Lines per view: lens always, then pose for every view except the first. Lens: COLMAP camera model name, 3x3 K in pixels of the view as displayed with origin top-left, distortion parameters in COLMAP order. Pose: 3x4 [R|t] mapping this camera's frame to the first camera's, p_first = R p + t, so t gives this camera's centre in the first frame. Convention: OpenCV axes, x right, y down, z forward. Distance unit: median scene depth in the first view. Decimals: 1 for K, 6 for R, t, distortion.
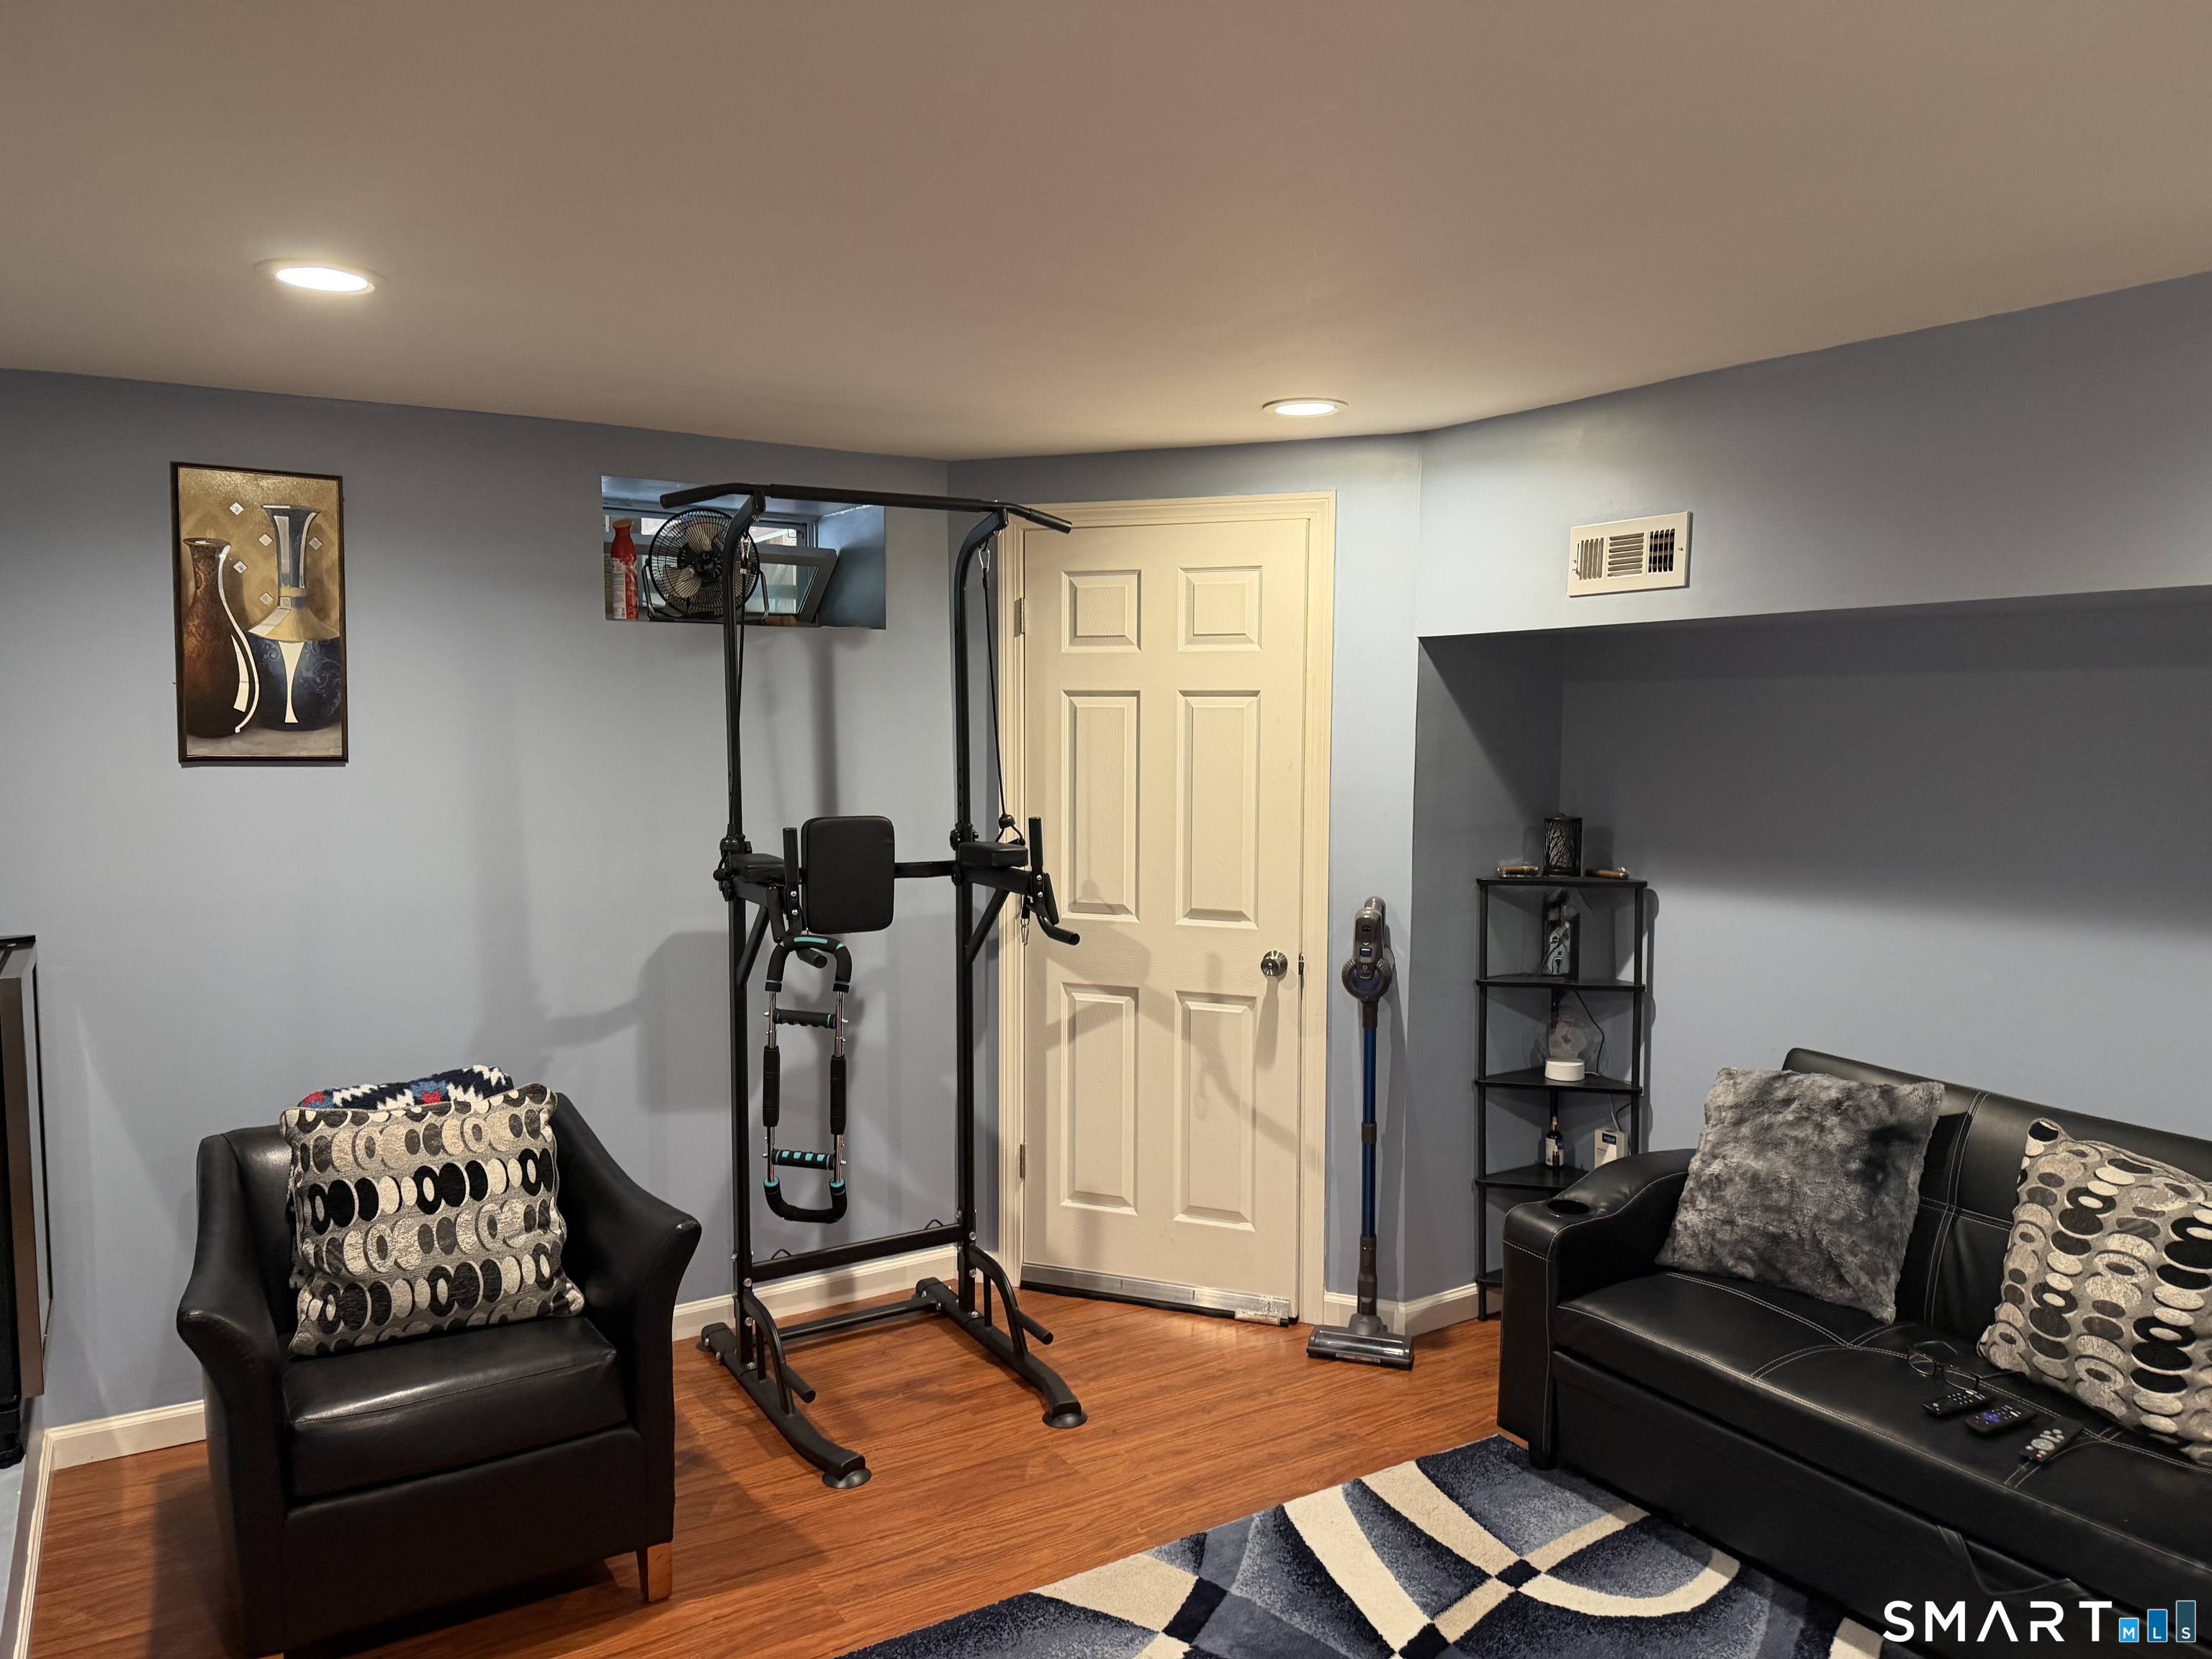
lens RADIAL K [[1514.1, 0, 1108.1], [0, 1514.1, 820.6], [0, 0, 1]] dist [0.107491, -0.194358]
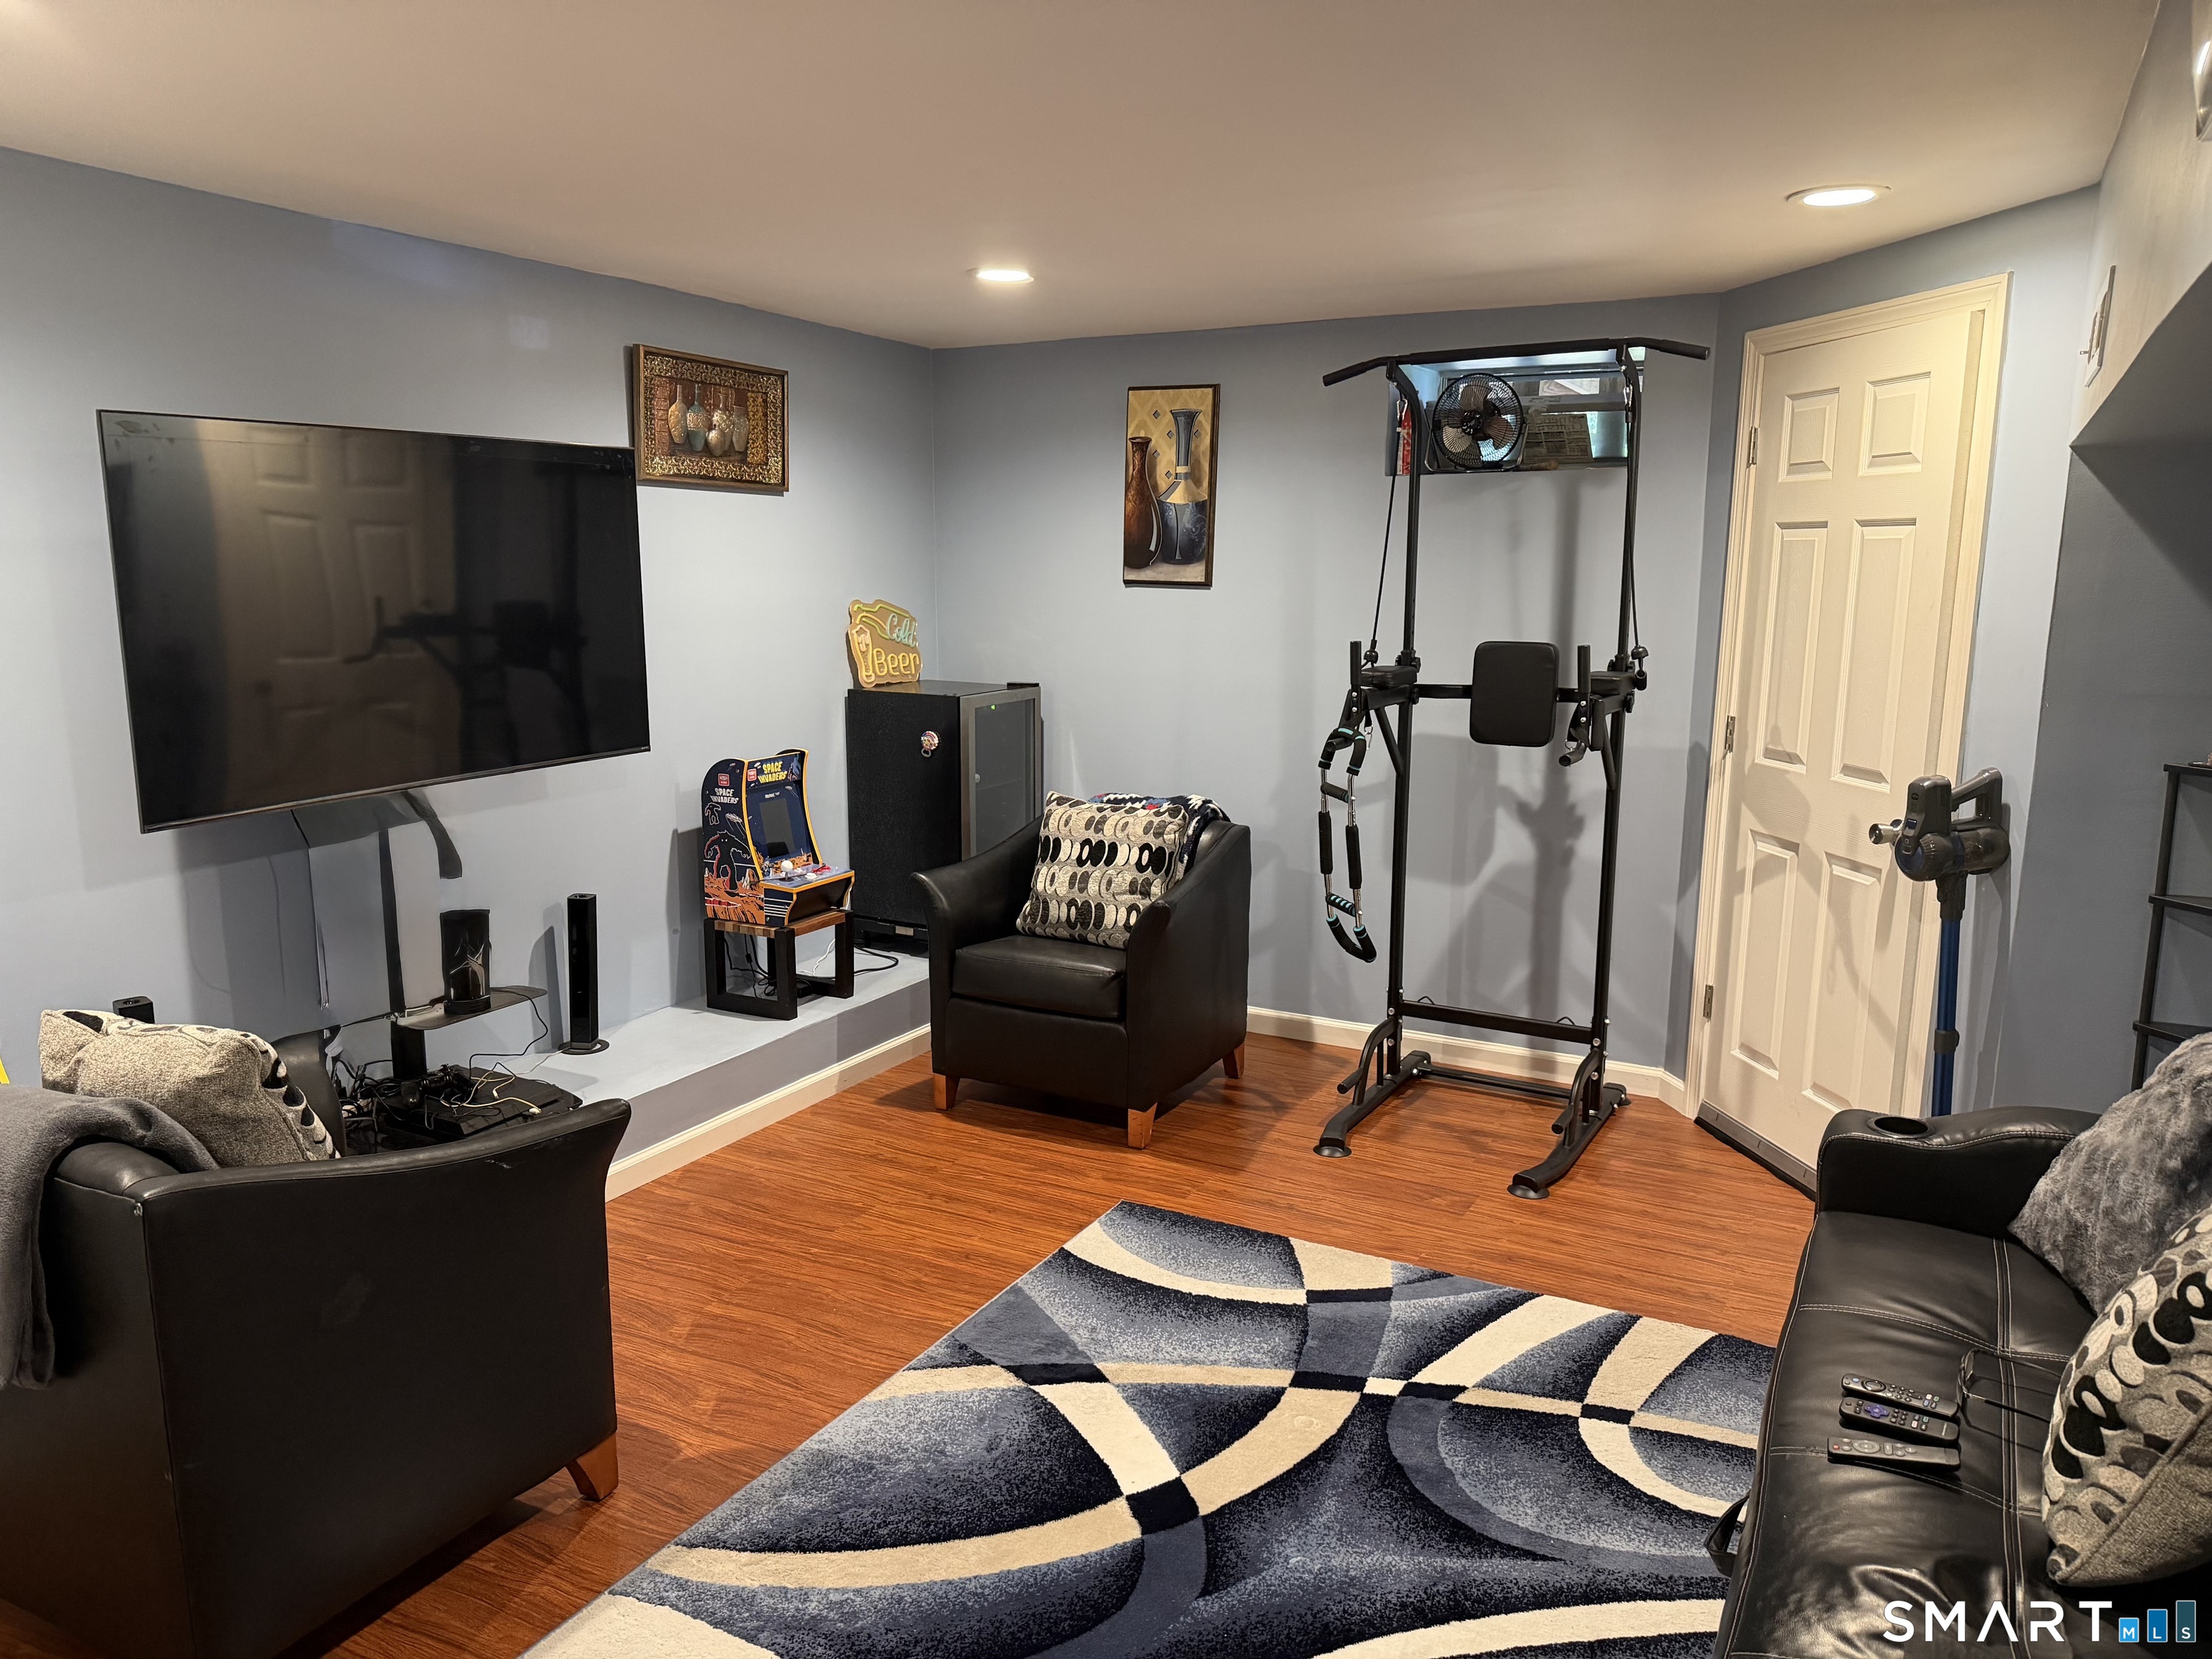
lens RADIAL K [[1514.1, 0, 1108.1], [0, 1514.1, 820.6], [0, 0, 1]] dist [0.107491, -0.194358]
pose [[0.507960, 0.143352, -0.849368, 0.752501], [-0.068301, 0.989653, 0.126181, 0.007022], [0.858668, -0.006082, 0.512495, 0.183996]]
